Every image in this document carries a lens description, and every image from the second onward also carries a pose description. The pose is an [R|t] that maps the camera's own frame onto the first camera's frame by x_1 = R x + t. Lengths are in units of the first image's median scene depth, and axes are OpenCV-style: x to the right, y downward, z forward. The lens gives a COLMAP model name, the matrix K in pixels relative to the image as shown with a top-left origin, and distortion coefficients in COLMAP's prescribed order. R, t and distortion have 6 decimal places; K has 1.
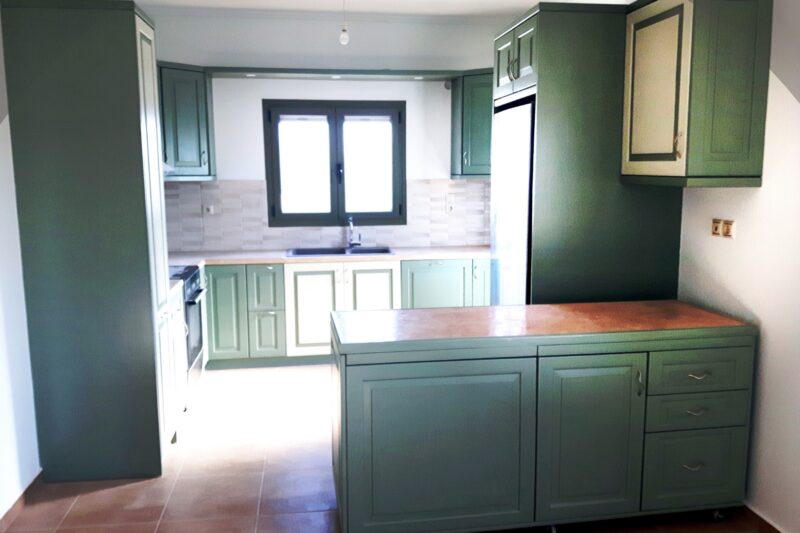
lens RADIAL K [[684.7, 0, 400.0], [0, 684.7, 266.5], [0, 0, 1]] dist [0.006455, 0.000808]
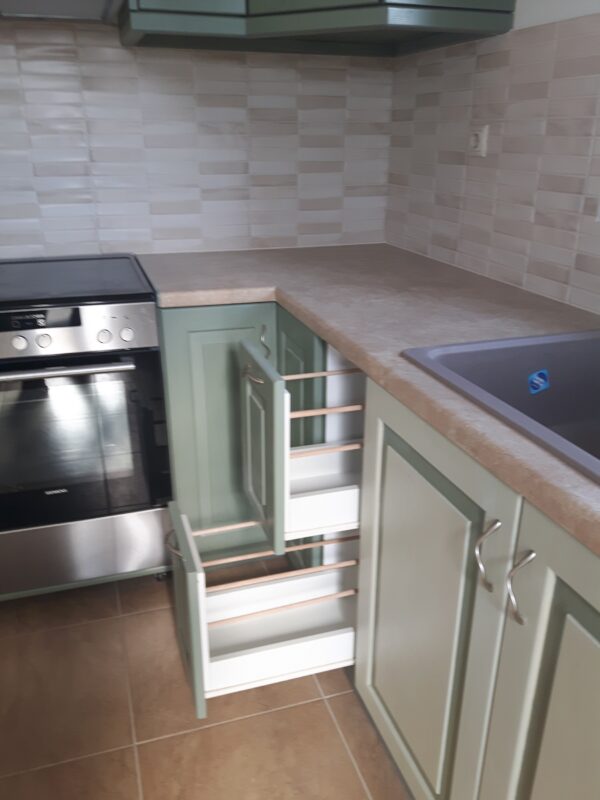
lens RADIAL K [[675.5, 0, 302.1], [0, 675.5, 429.3], [0, 0, 1]] dist [-0.003440, -0.004738]
pose [[0.155077, 0.397774, -0.904283, 0.043463], [-0.152461, 0.914026, 0.375914, -0.065426], [0.976067, 0.079572, 0.202389, 0.861091]]
